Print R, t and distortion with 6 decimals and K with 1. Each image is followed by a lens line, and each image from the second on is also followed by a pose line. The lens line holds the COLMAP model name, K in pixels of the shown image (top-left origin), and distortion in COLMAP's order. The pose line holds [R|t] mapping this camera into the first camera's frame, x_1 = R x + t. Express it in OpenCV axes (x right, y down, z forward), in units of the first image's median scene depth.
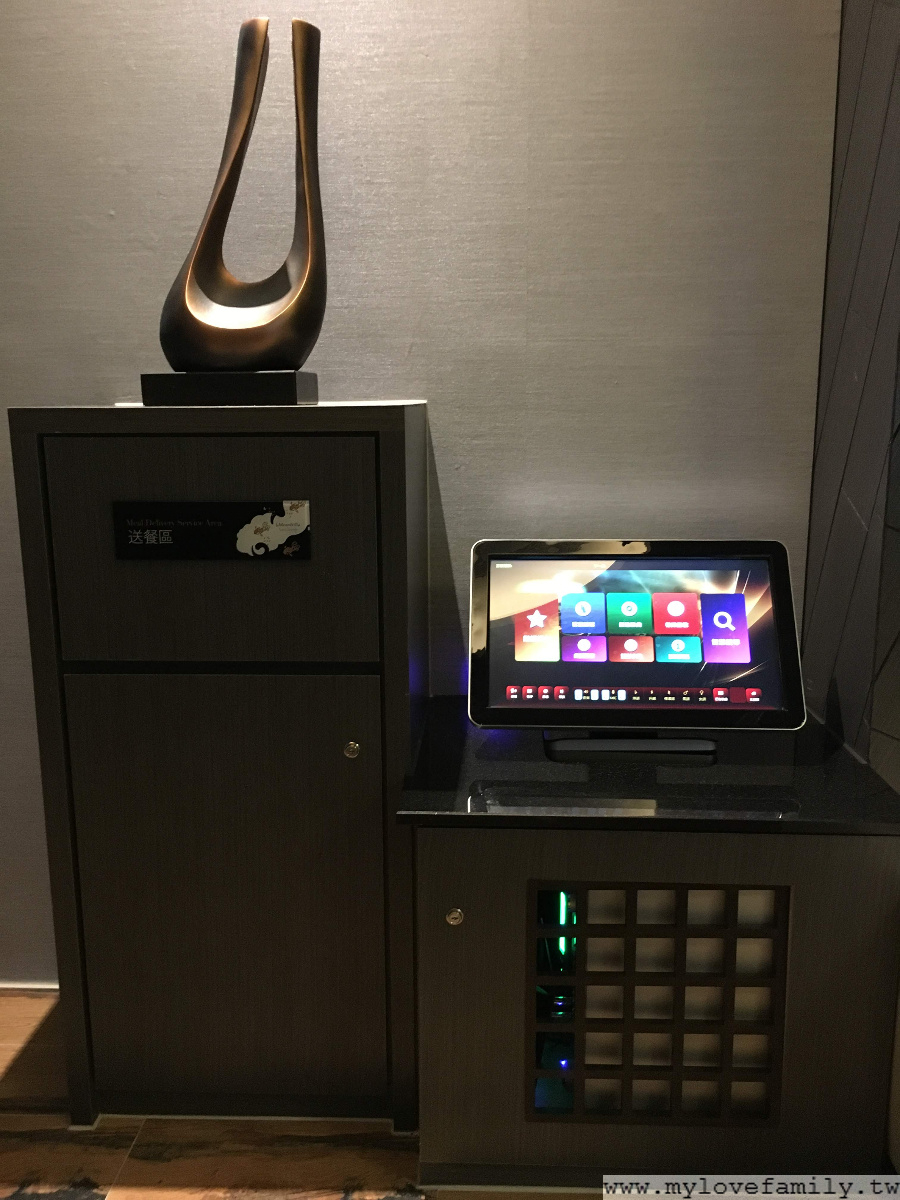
lens RADIAL K [[1005.9, 0, 449.0], [0, 1005.9, 601.9], [0, 0, 1]] dist [0.033578, -0.072137]
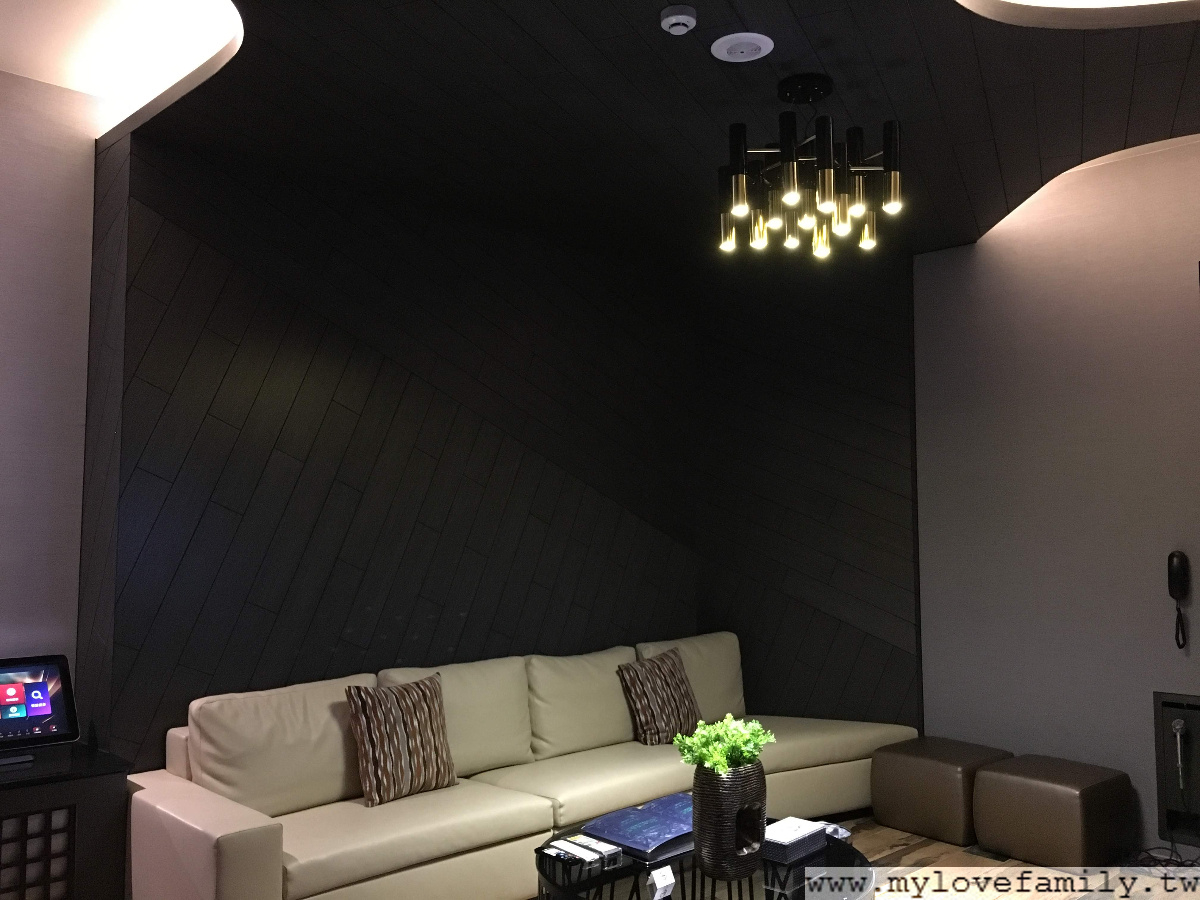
lens RADIAL K [[1005.9, 0, 598.1], [0, 1005.9, 450.7], [0, 0, 1]] dist [0.033578, -0.072137]
pose [[0.670559, 0.067009, 0.738823, -0.525066], [0.125616, 0.971275, -0.202101, 0.095572], [-0.731143, 0.228329, 0.642880, -1.306472]]
